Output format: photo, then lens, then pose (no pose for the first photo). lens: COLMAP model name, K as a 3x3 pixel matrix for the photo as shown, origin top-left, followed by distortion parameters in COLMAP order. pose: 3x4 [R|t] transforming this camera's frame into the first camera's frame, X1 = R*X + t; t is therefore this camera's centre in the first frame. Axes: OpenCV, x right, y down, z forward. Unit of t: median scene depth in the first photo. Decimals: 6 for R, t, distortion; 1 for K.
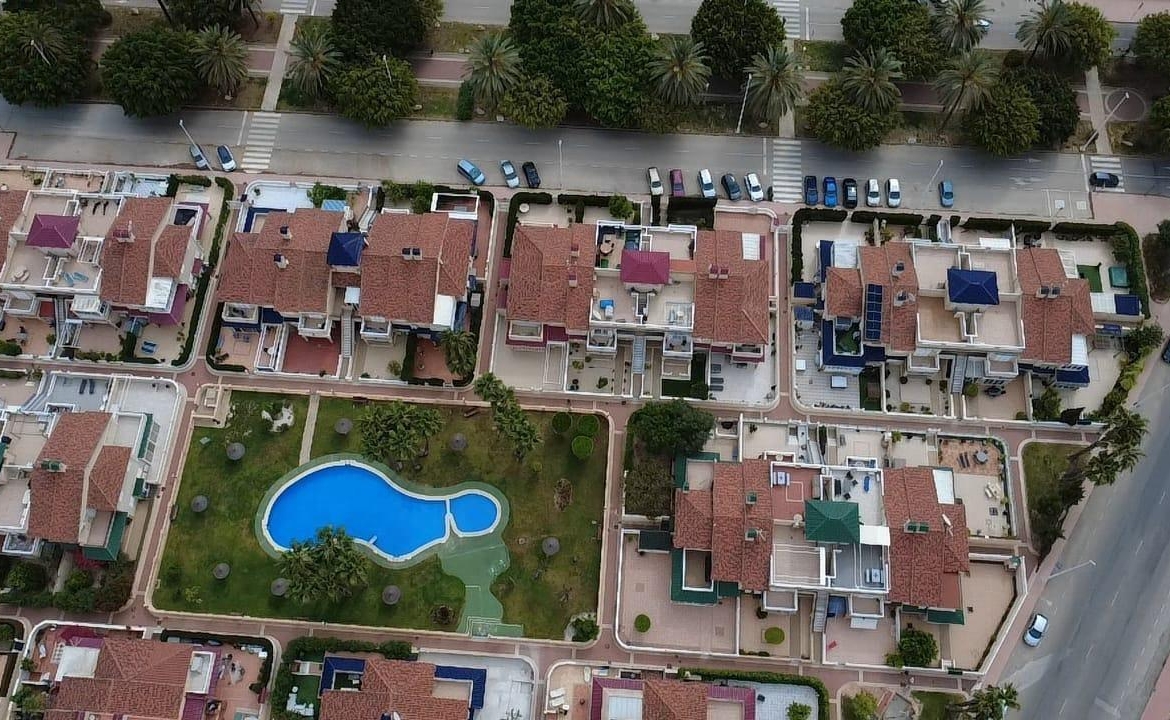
lens RADIAL K [[987.1, 0, 567.7], [0, 987.1, 321.6], [0, 0, 1]] dist [0.001957, -0.006265]
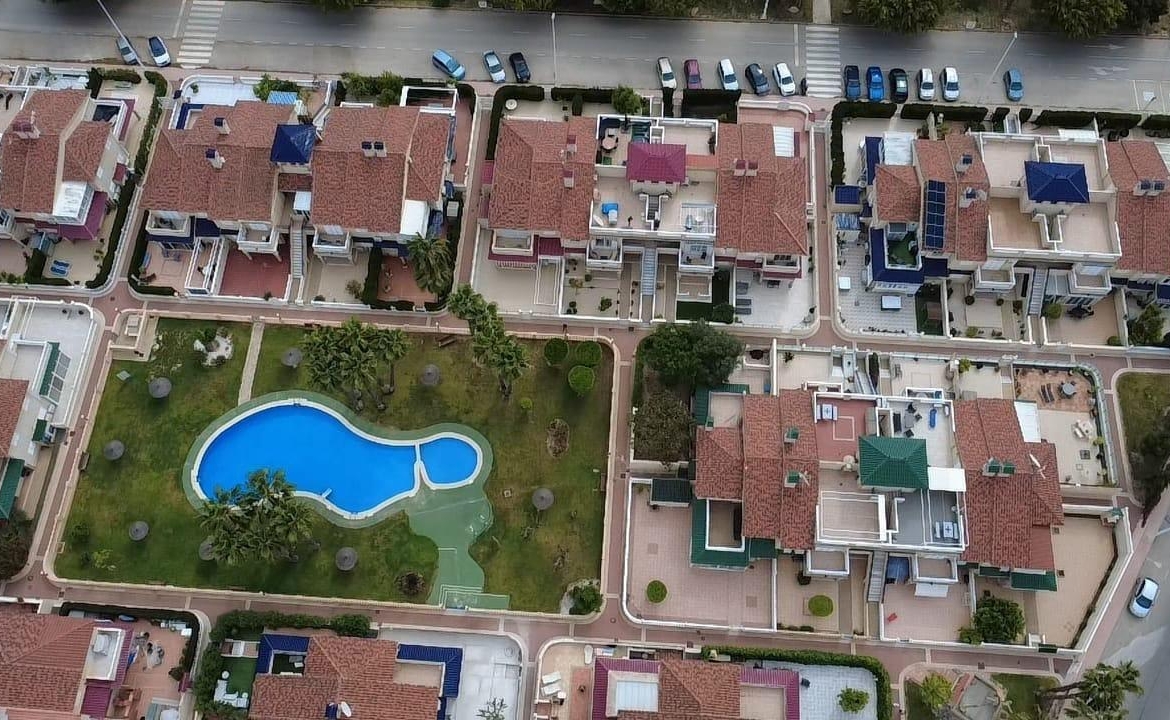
lens RADIAL K [[987.1, 0, 567.7], [0, 987.1, 321.6], [0, 0, 1]] dist [0.001957, -0.006265]
pose [[0.999990, -0.004361, -0.000325, 0.003957], [0.004362, 0.999988, 0.002329, 0.075220], [0.000315, -0.002330, 0.999997, 0.175796]]
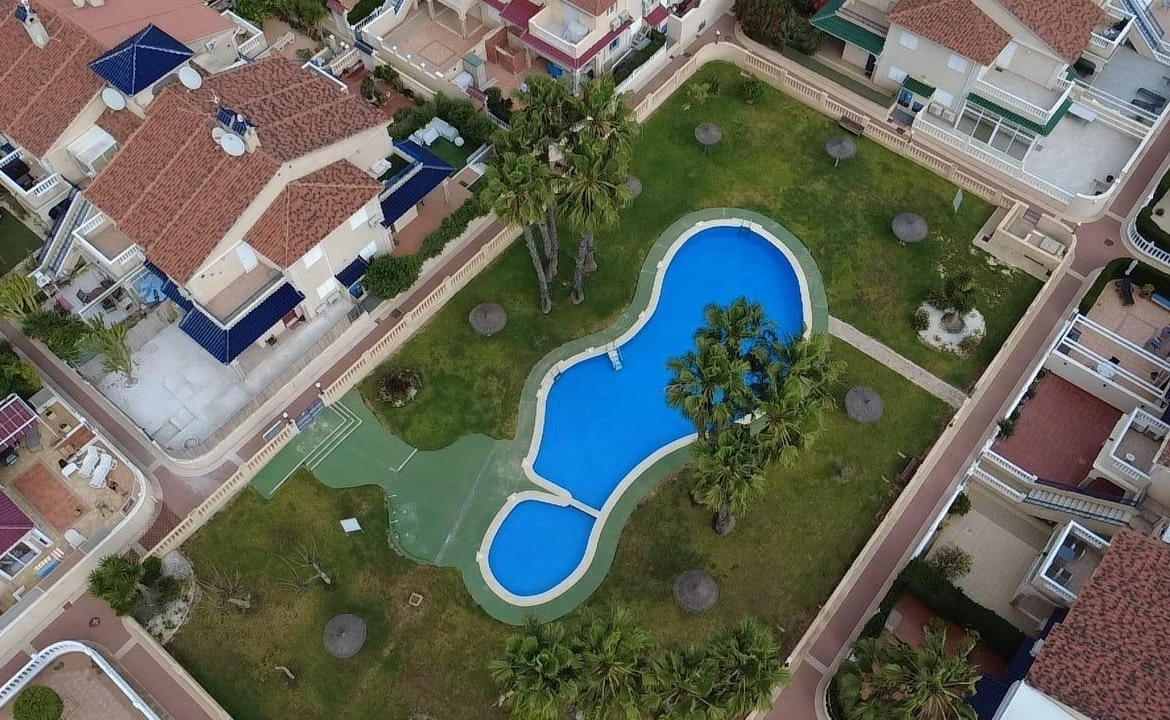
lens RADIAL K [[967.2, 0, 584.4], [0, 967.2, 334.0], [0, 0, 1]] dist [0.002286, 0.003742]
pose [[-0.568161, 0.704390, -0.425473, 0.008815], [-0.748796, -0.228076, 0.622324, -0.064627], [0.341319, 0.672172, 0.657028, 0.647654]]
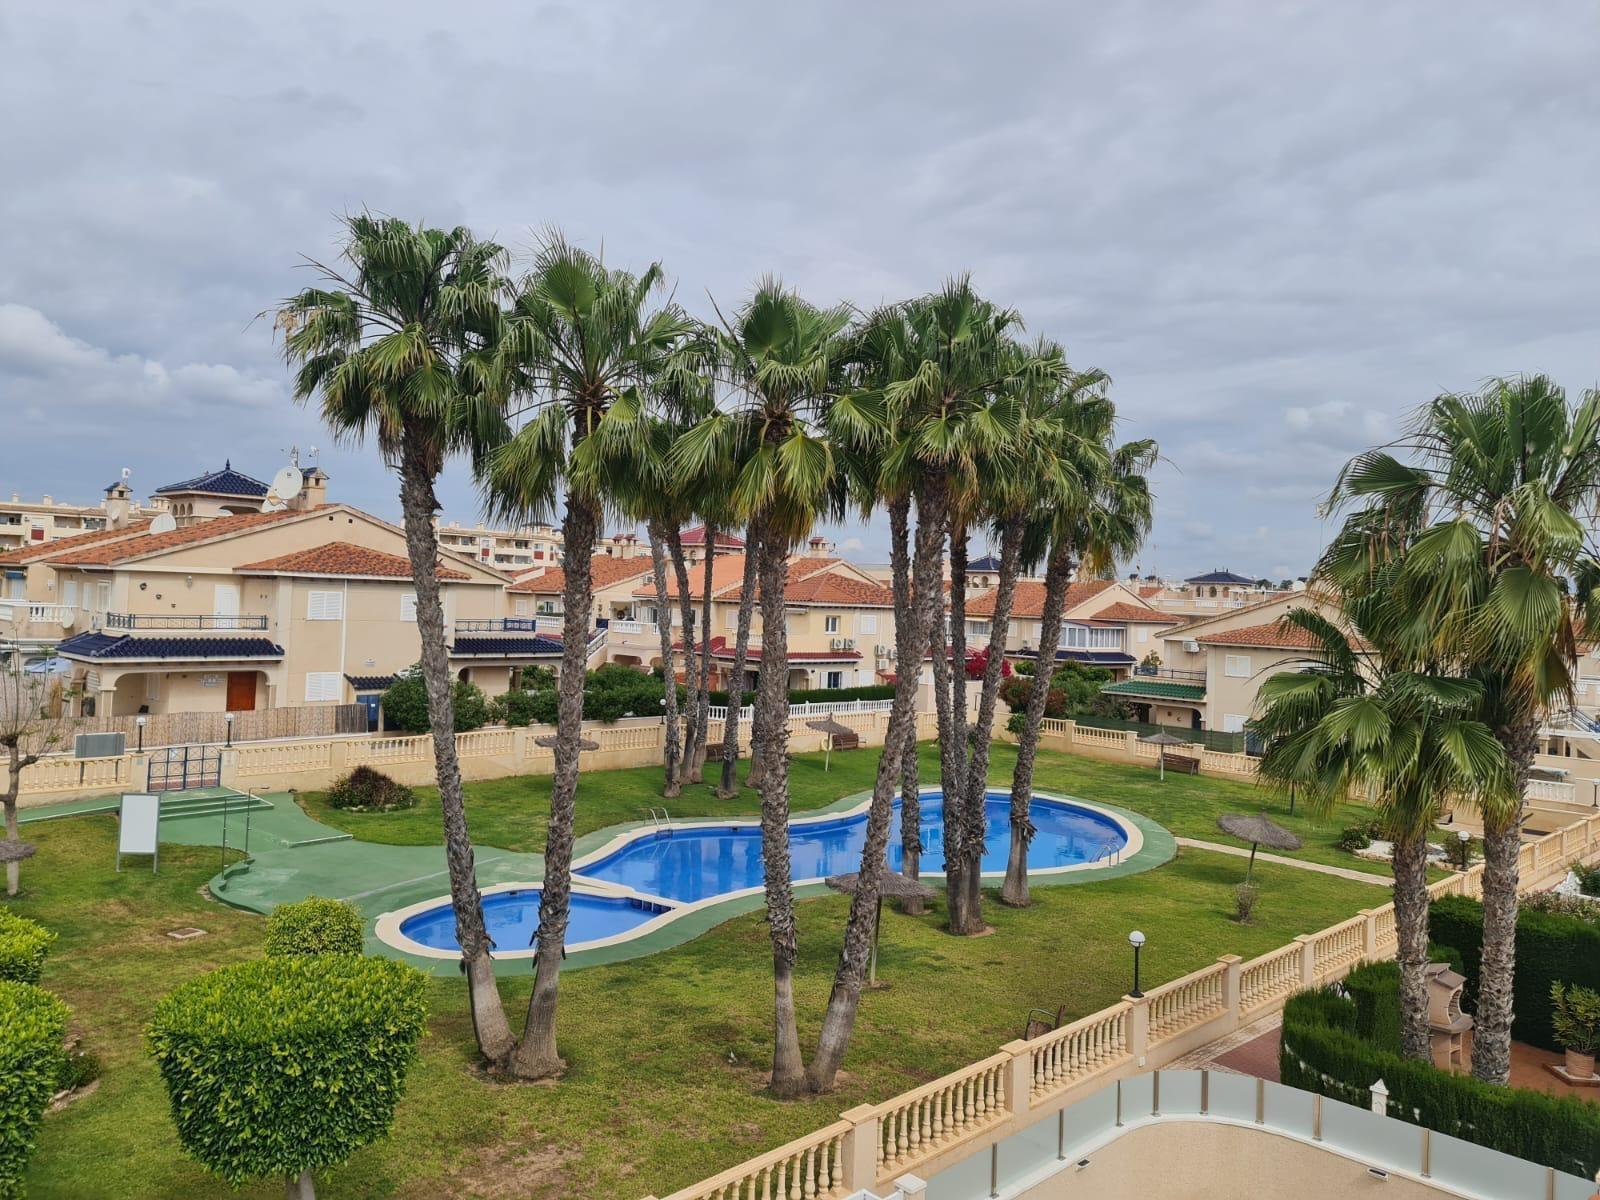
lens RADIAL K [[1156.3, 0, 762.1], [0, 1156.3, 586.9], [0, 0, 1]] dist [0.097832, -0.104444]
pose [[-0.666238, -0.014159, -0.745604, 0.037237], [-0.692697, 0.382079, 0.611708, 0.007961], [0.276218, 0.924021, -0.264363, 0.988610]]
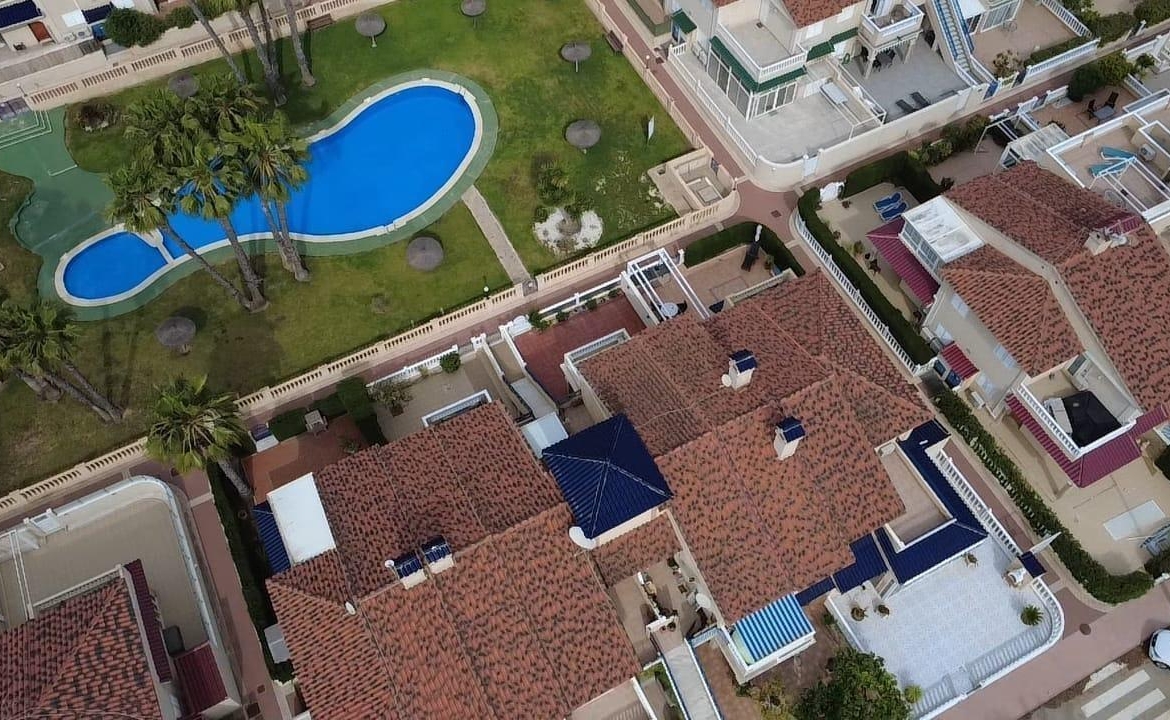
lens RADIAL K [[967.2, 0, 584.4], [0, 967.2, 334.0], [0, 0, 1]] dist [0.002286, 0.003742]
pose [[-0.851271, 0.458556, -0.255077, -0.155337], [-0.472488, -0.458417, 0.752734, -0.301879], [0.228239, 0.761302, 0.606899, 0.762716]]
